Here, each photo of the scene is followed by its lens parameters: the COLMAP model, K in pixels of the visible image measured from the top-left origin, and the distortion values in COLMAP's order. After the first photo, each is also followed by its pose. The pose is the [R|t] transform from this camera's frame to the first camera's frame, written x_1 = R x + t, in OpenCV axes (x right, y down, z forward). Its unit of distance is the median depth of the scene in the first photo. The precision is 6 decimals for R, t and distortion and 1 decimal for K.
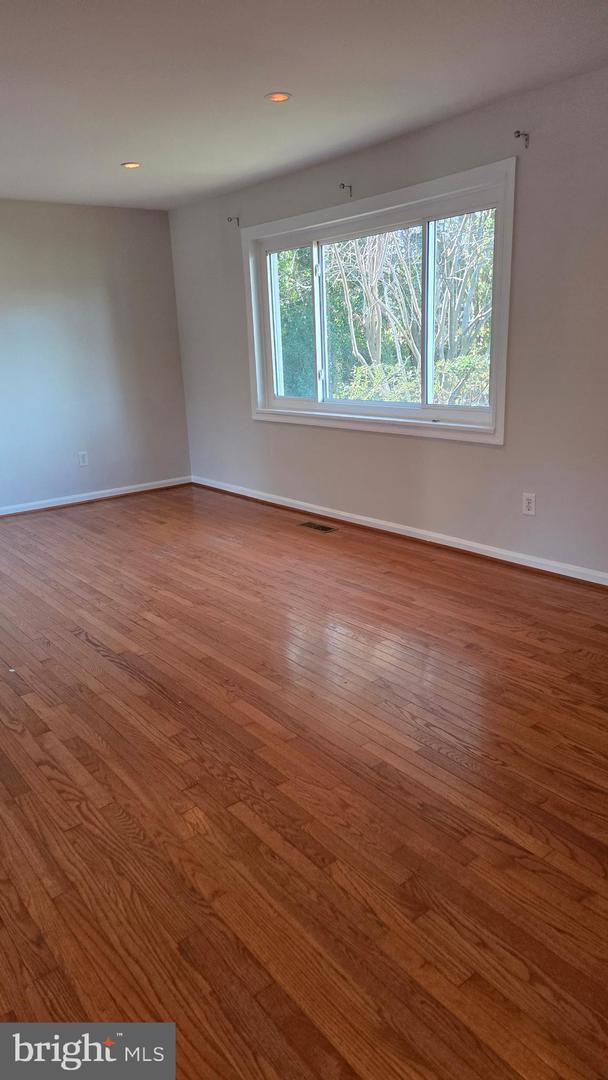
lens RADIAL K [[743.3, 0, 304.0], [0, 743.3, 540.0], [0, 0, 1]] dist [0.106999, -0.088269]
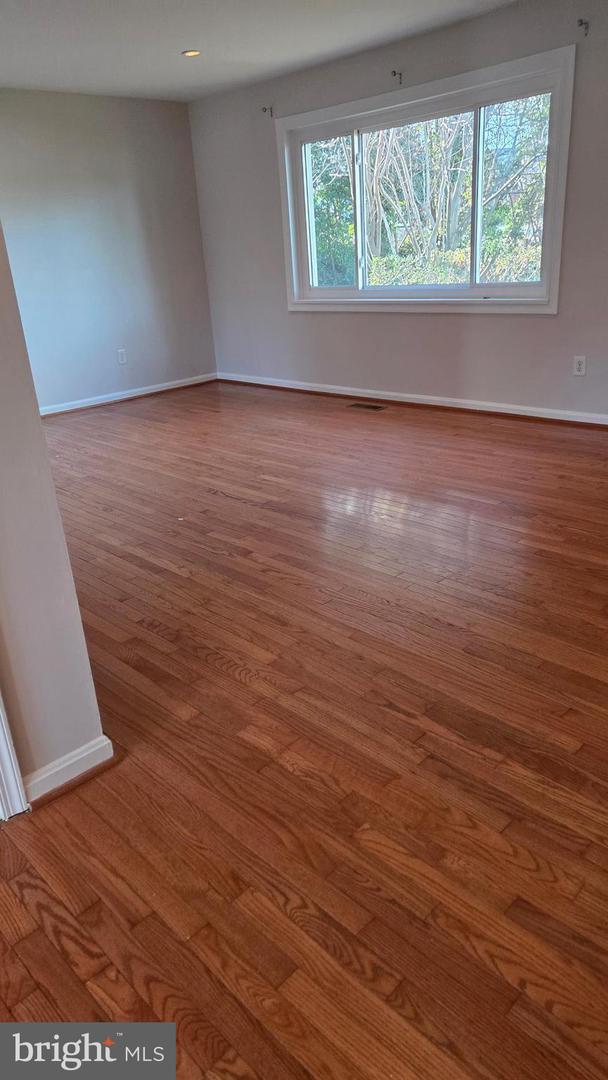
lens RADIAL K [[743.3, 0, 304.0], [0, 743.3, 540.0], [0, 0, 1]] dist [0.106999, -0.088269]
pose [[0.993388, -0.060896, 0.097324, -0.236576], [0.050621, 0.993207, 0.104770, 0.070898], [-0.103043, -0.099150, 0.989723, -0.125218]]
